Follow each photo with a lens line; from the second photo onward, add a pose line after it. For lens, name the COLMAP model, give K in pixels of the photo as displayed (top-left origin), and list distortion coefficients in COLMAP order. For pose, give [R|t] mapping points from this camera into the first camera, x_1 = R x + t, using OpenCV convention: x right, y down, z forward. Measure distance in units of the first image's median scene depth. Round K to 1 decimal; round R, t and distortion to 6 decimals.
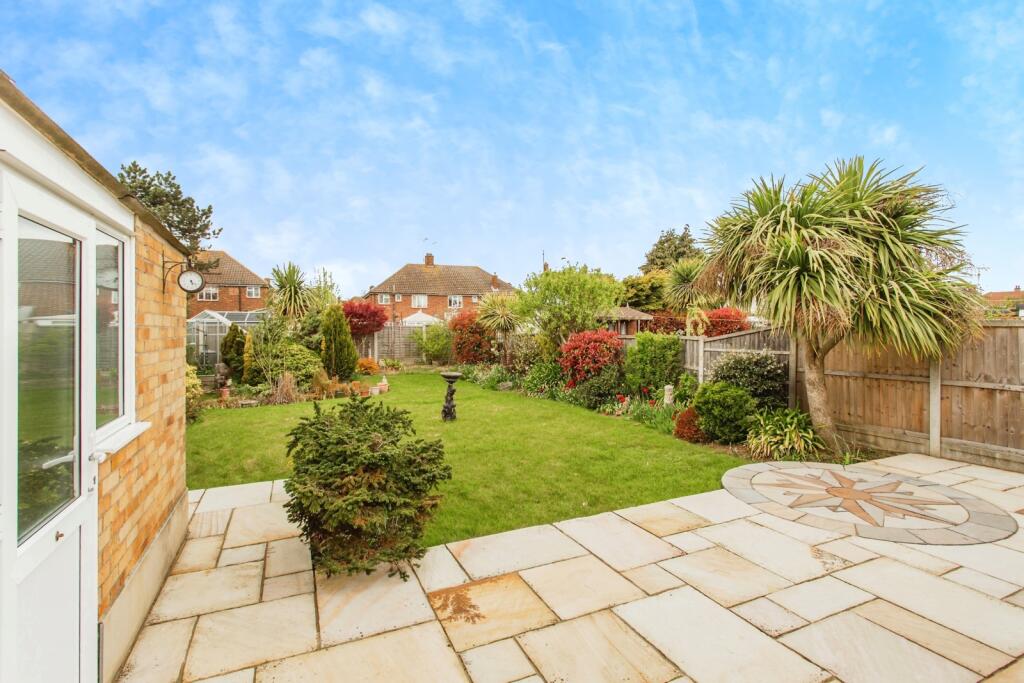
lens RADIAL K [[489.5, 0, 512.0], [0, 489.5, 341.5], [0, 0, 1]] dist [0.001325, 0.000801]
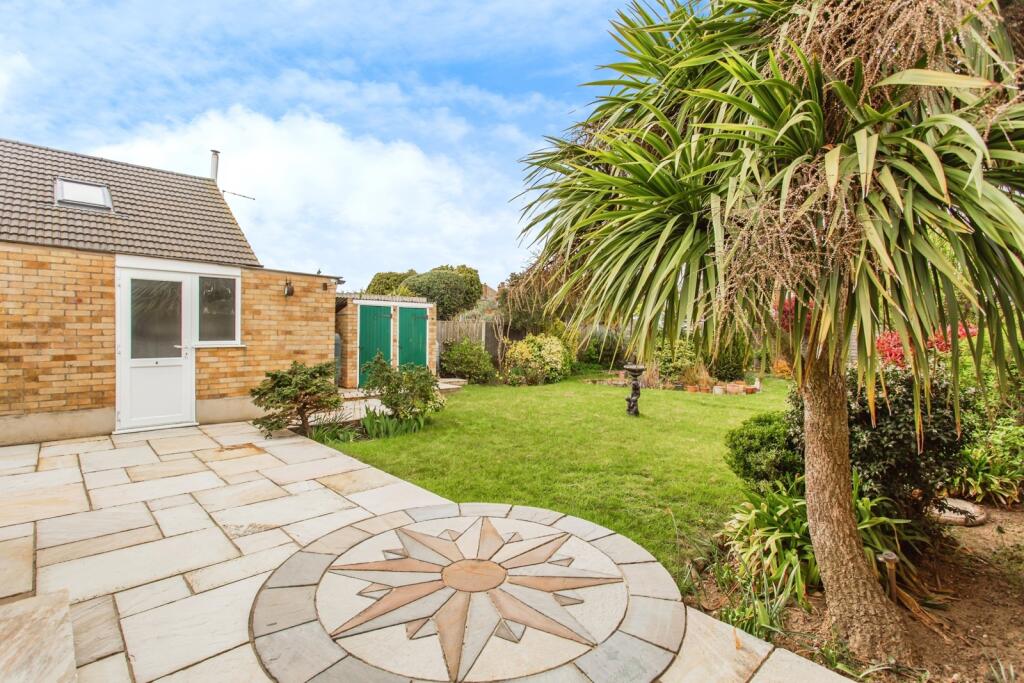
lens RADIAL K [[478.6, 0, 512.0], [0, 478.6, 341.5], [0, 0, 1]] dist [-0.000208, 0.000223]
pose [[0.332851, 0.034800, -0.942337, 1.354263], [-0.043828, 0.998810, 0.021404, 0.013616], [0.941960, 0.034176, 0.333980, 0.915148]]
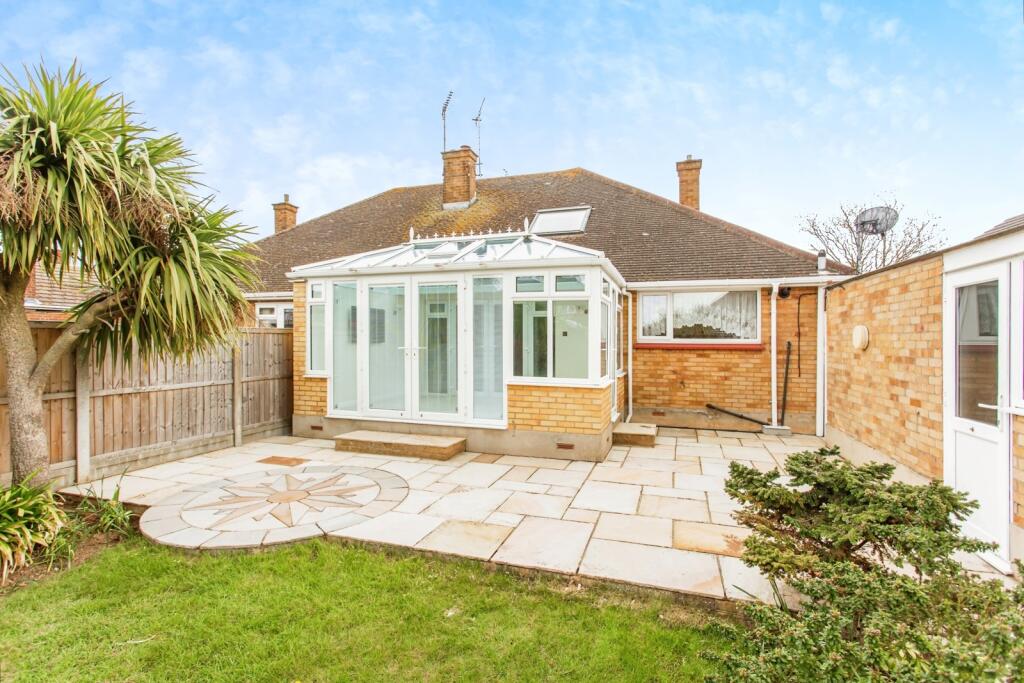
lens RADIAL K [[478.6, 0, 512.0], [0, 478.6, 341.5], [0, 0, 1]] dist [-0.000208, 0.000223]
pose [[-0.725431, -0.002286, 0.688291, -0.355997], [0.014721, 0.999714, 0.018836, -0.022226], [-0.688138, 0.023796, -0.725190, 1.517792]]
